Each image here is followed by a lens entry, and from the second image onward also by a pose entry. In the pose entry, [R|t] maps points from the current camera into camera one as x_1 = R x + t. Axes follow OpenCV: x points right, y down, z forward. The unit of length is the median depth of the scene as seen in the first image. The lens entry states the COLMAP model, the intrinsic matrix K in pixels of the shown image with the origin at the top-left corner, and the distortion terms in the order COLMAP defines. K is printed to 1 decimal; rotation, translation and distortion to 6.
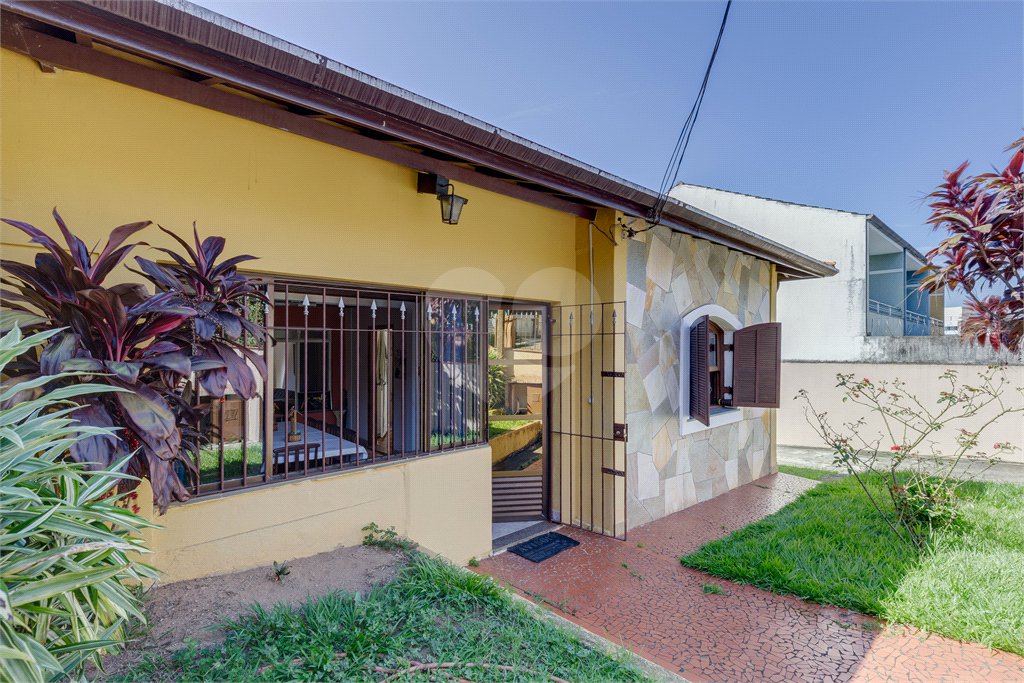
lens RADIAL K [[476.4, 0, 509.8], [0, 476.4, 344.5], [0, 0, 1]] dist [0.011304, -0.002634]
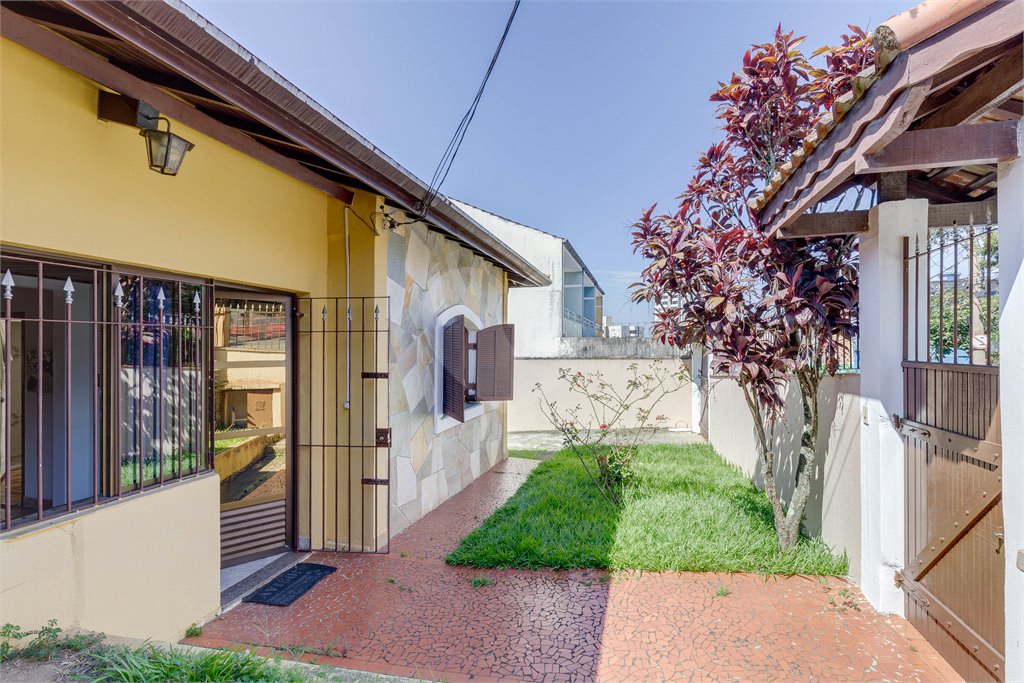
lens RADIAL K [[476.4, 0, 513.9], [0, 476.4, 345.4], [0, 0, 1]] dist [0.011304, -0.002634]
pose [[0.837822, 0.000500, 0.545943, -0.062171], [-0.002194, 0.999995, 0.002452, 0.002188], [-0.545939, -0.003252, 0.837819, 0.086611]]
